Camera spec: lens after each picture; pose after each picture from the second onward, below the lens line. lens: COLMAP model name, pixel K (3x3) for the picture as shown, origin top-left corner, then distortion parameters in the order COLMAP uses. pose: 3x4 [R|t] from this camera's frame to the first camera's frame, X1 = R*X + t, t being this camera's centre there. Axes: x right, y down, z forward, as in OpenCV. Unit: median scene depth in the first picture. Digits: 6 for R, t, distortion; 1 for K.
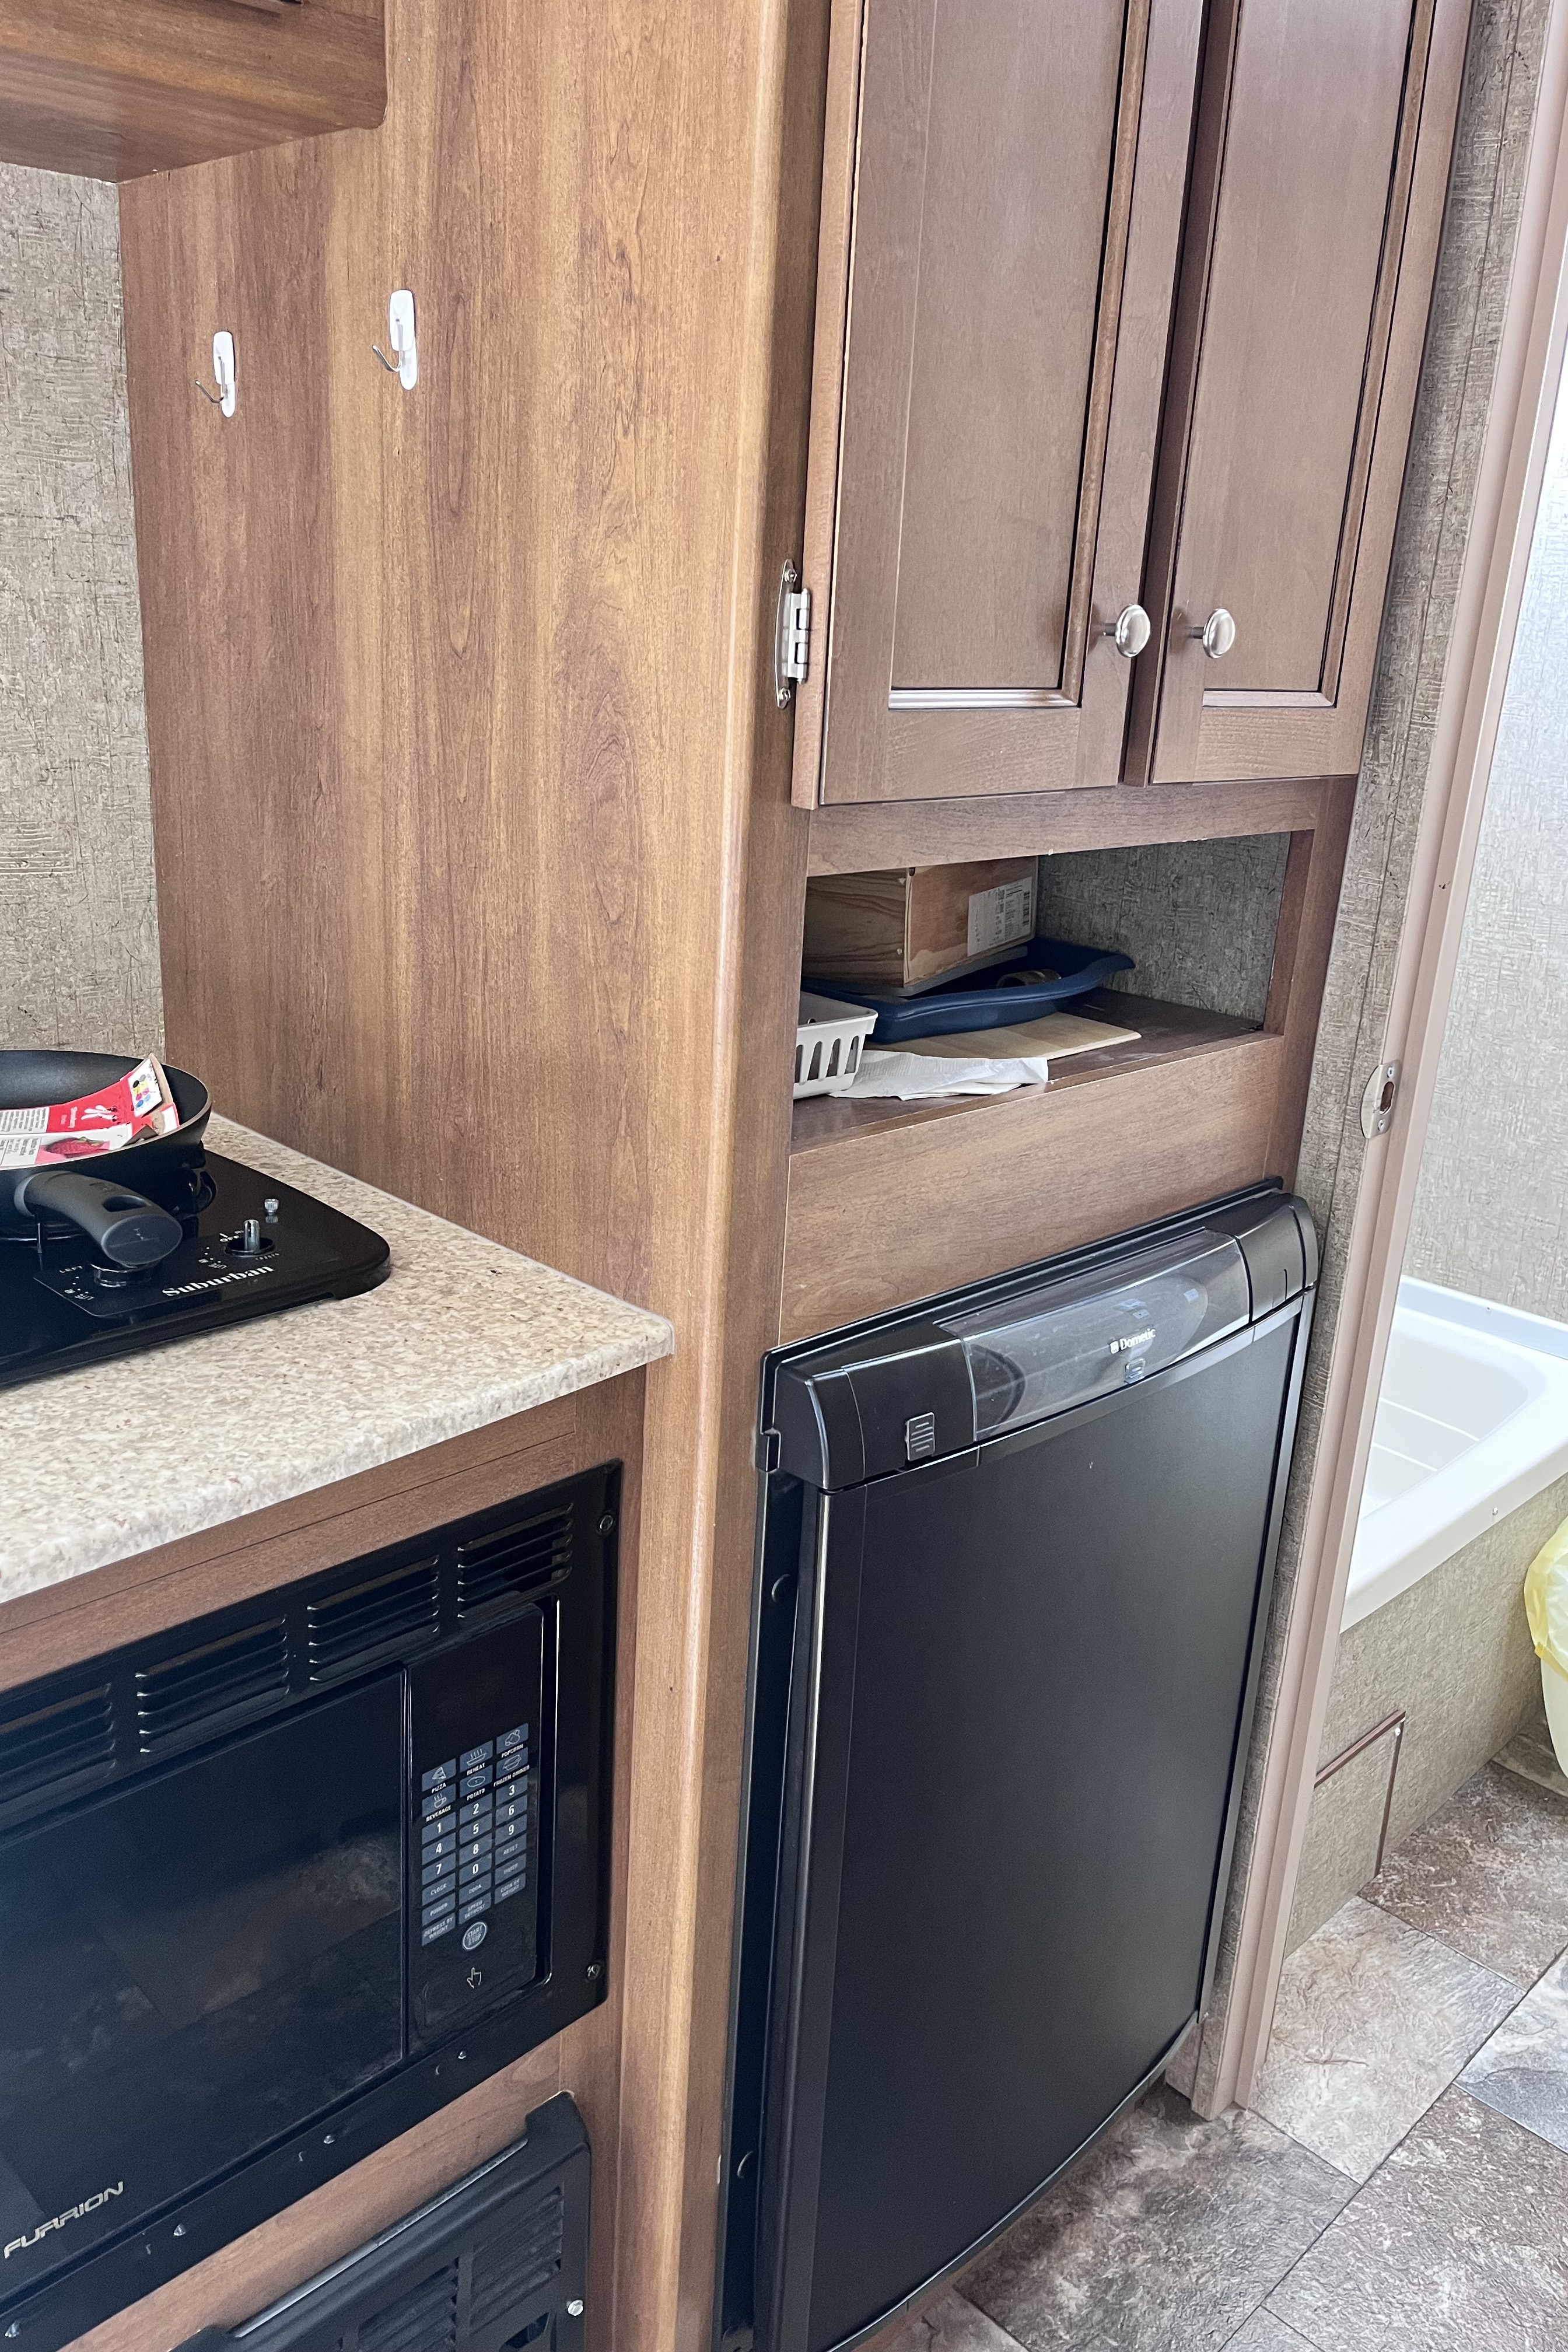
lens RADIAL K [[1785.5, 0, 731.6], [0, 1785.5, 1172.0], [0, 0, 1]] dist [0.079691, -0.114368]
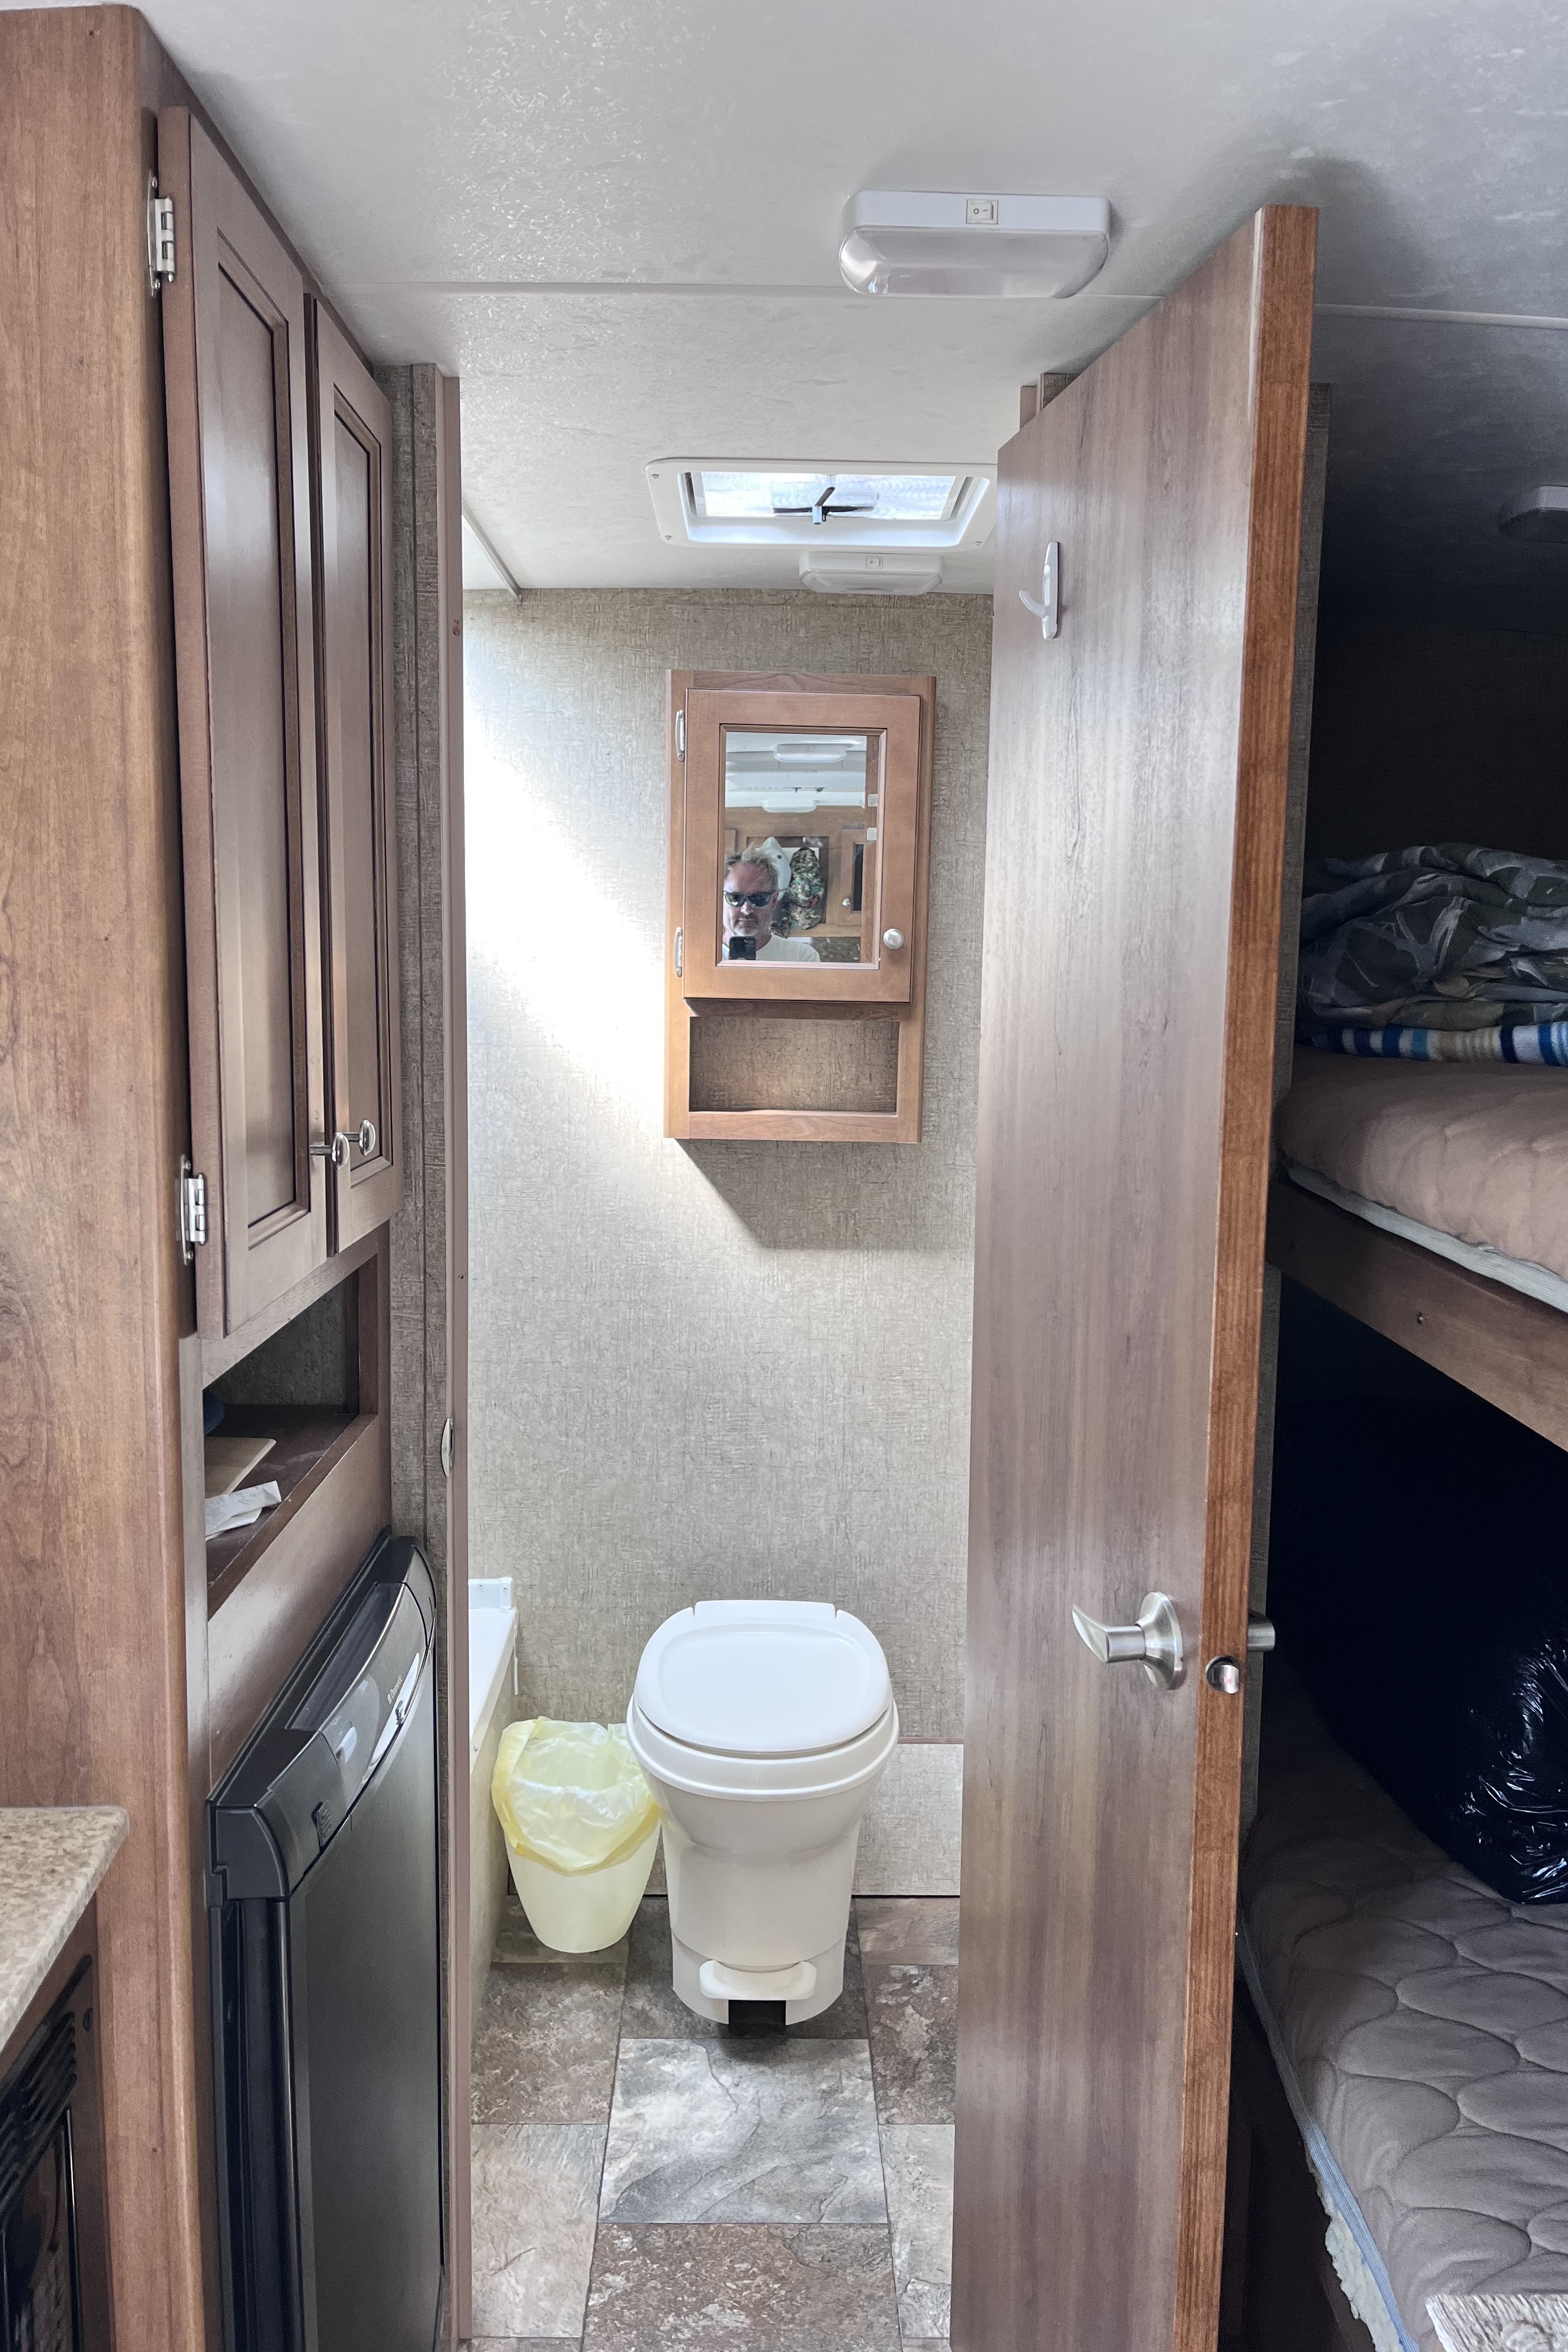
lens RADIAL K [[1830.8, 0, 784.0], [0, 1830.8, 1176.0], [0, 0, 1]] dist [0.071524, -0.093772]
pose [[0.686161, -0.133868, 0.715027, -1.478597], [0.241679, 0.969042, -0.050497, -0.389028], [-0.686130, 0.207456, 0.697271, -0.450620]]
